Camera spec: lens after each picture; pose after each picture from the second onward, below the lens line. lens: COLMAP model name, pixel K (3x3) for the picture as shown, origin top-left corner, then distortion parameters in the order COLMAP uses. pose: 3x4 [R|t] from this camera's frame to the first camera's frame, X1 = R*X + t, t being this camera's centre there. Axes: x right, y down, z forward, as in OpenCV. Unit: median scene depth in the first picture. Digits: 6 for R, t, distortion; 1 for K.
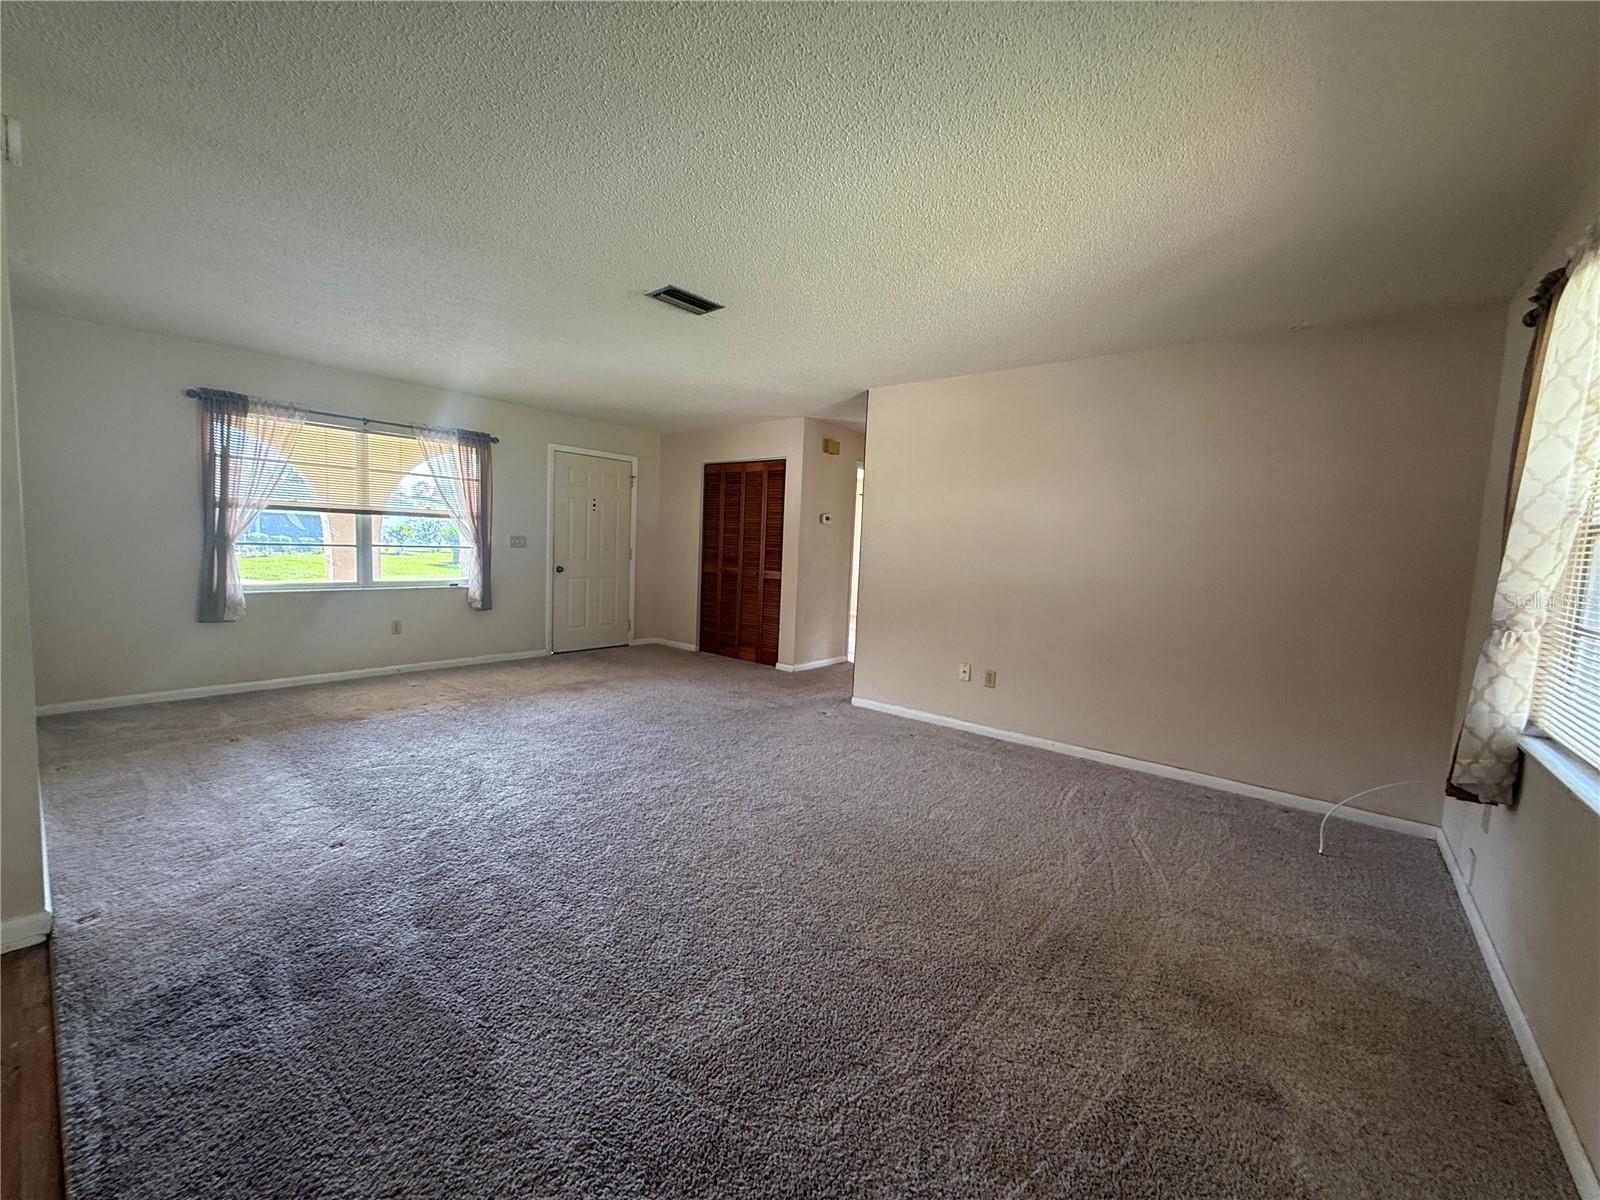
lens RADIAL K [[638.2, 0, 798.6], [0, 638.2, 601.0], [0, 0, 1]] dist [0.001637, 0.000708]
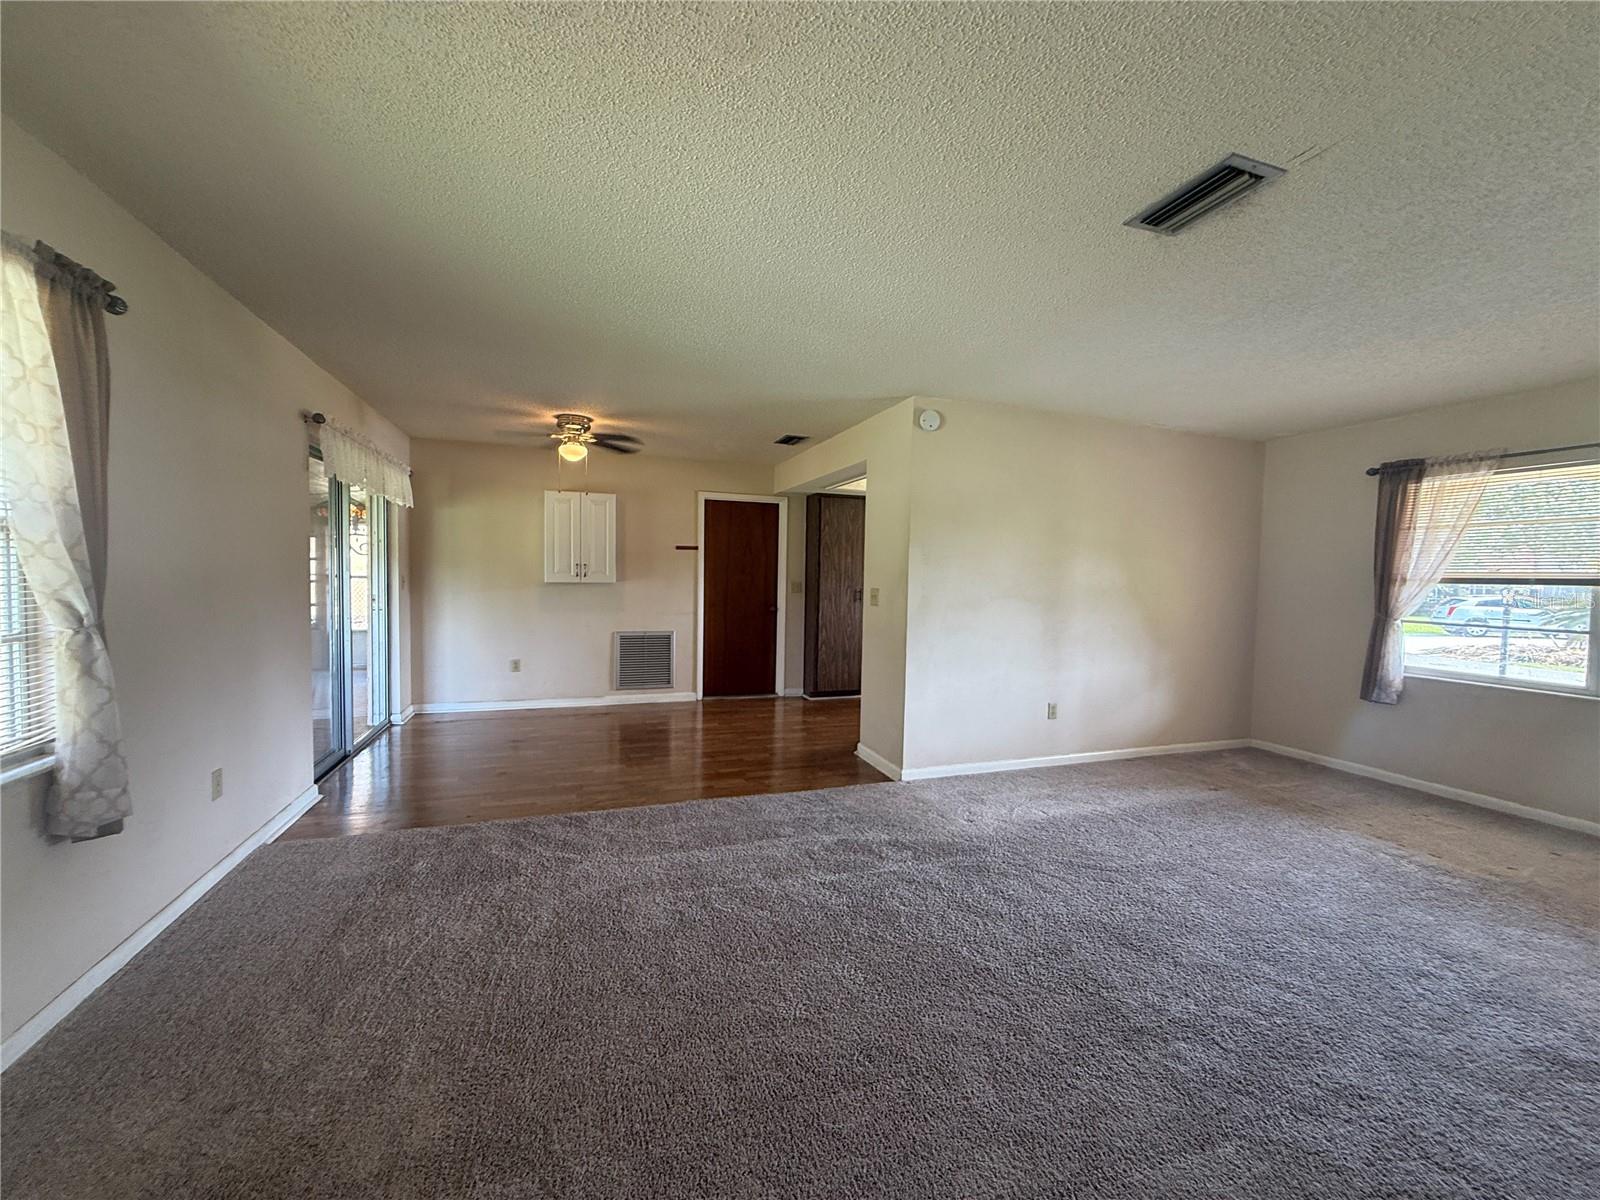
lens RADIAL K [[638.2, 0, 798.7], [0, 638.2, 596.2], [0, 0, 1]] dist [0.001637, 0.000708]
pose [[-0.511536, -0.021133, -0.859002, 0.373712], [-0.120863, 0.991528, 0.047581, -0.067104], [0.850719, 0.128161, -0.509756, 0.758065]]
